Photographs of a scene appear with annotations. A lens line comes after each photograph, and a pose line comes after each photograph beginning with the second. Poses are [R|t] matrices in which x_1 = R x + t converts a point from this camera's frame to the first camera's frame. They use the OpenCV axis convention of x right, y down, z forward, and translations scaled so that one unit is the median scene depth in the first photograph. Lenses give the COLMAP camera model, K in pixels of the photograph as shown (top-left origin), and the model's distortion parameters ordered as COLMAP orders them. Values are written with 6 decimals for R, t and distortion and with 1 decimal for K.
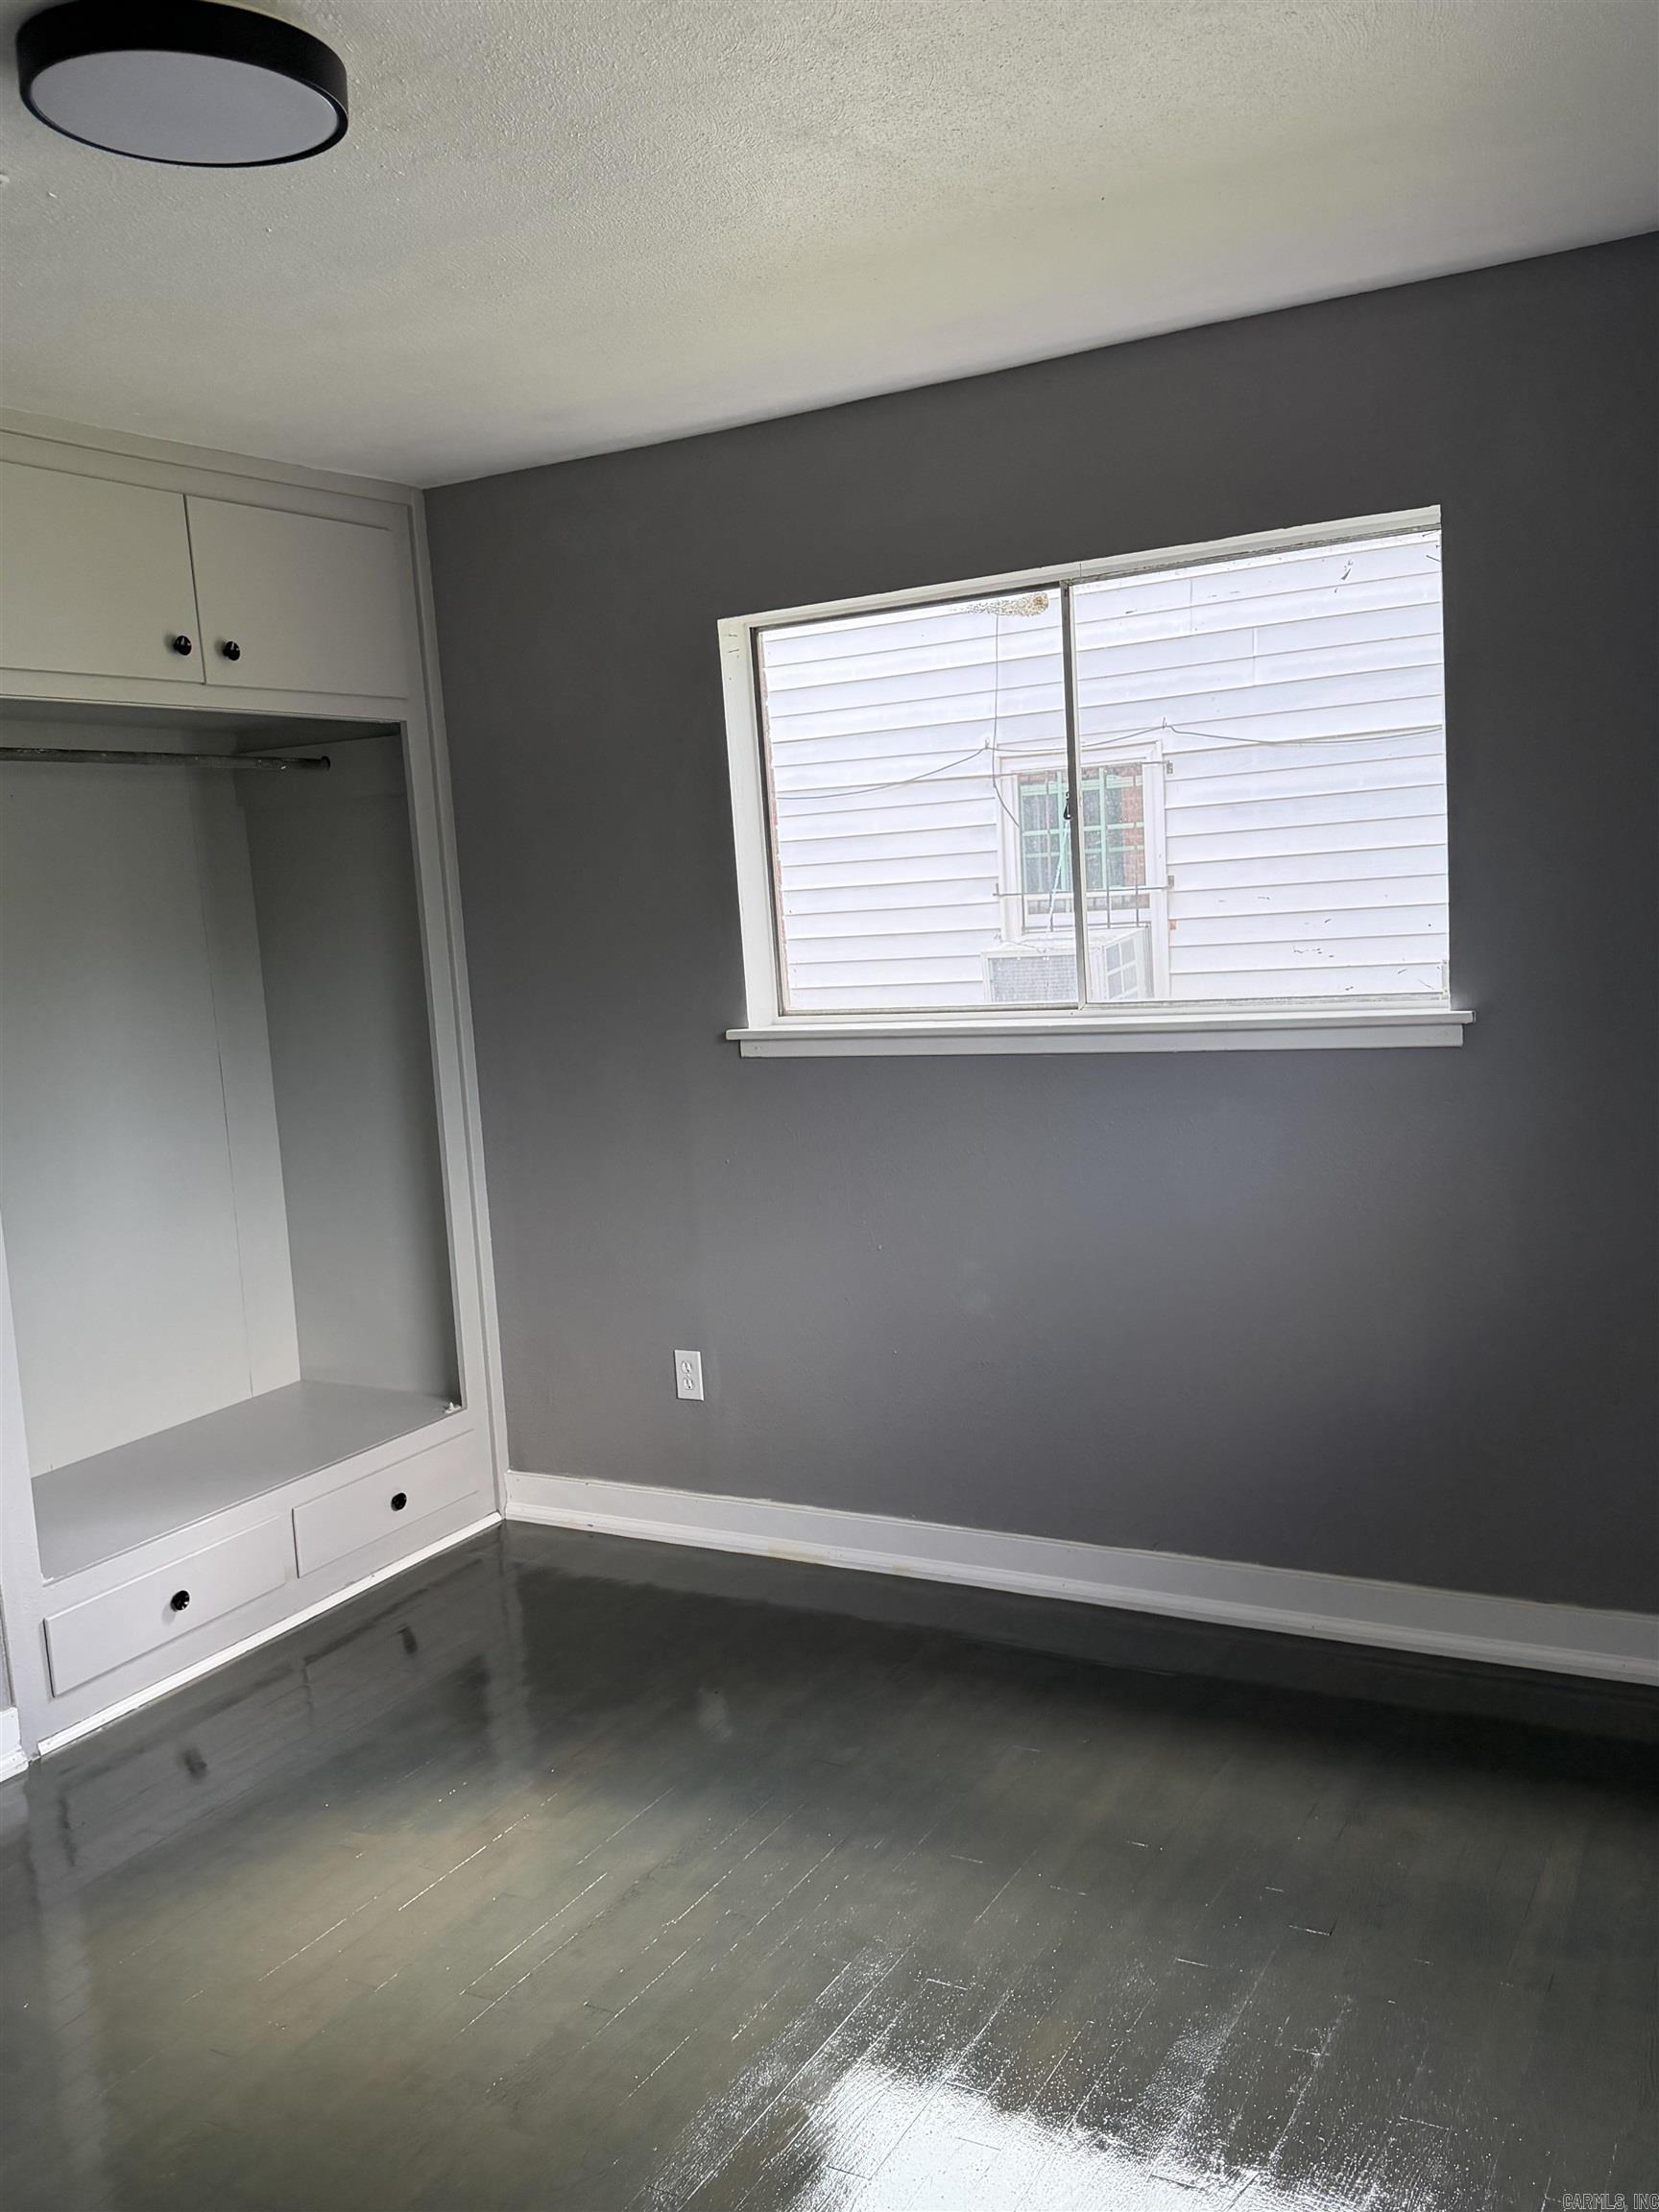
lens RADIAL K [[1885.8, 0, 829.5], [0, 1885.8, 1106.0], [0, 0, 1]] dist [0.163125, -0.363831]
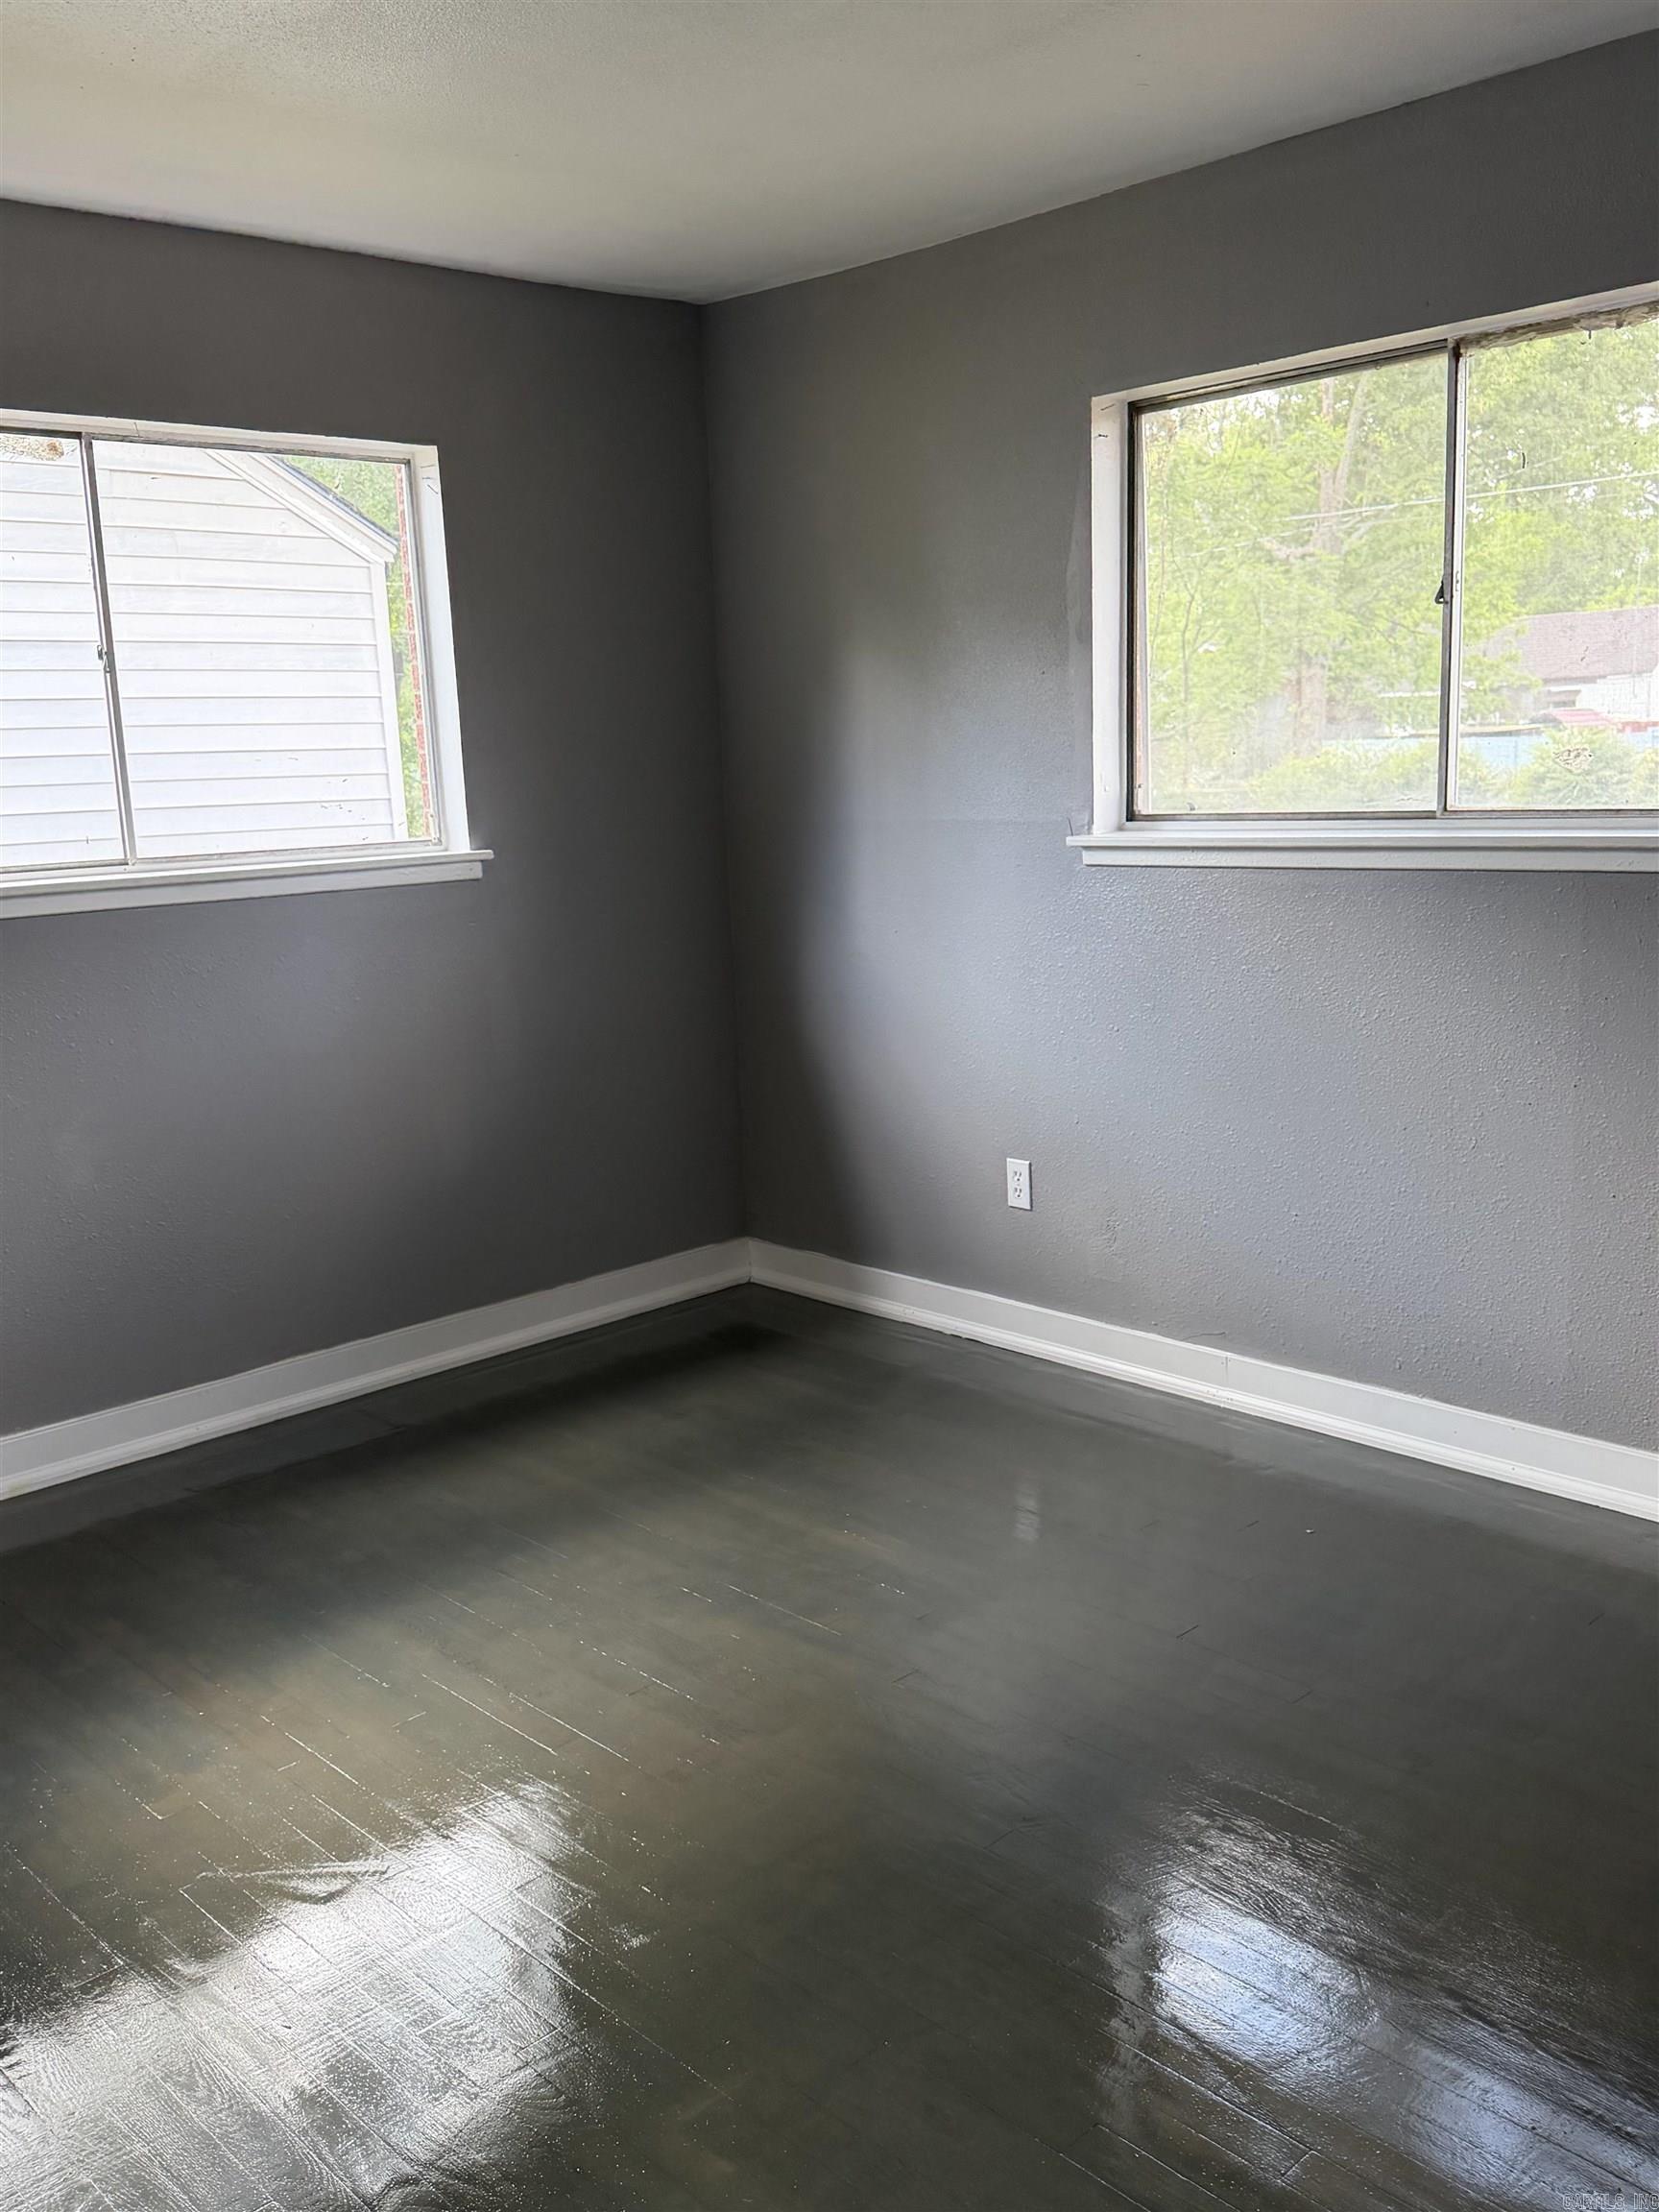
lens RADIAL K [[1885.8, 0, 829.5], [0, 1885.8, 1106.0], [0, 0, 1]] dist [0.163125, -0.363831]
pose [[0.293808, -0.127530, 0.947319, -0.820159], [0.127259, 0.987456, 0.093464, 0.030394], [-0.947355, 0.093095, 0.306352, 0.384667]]
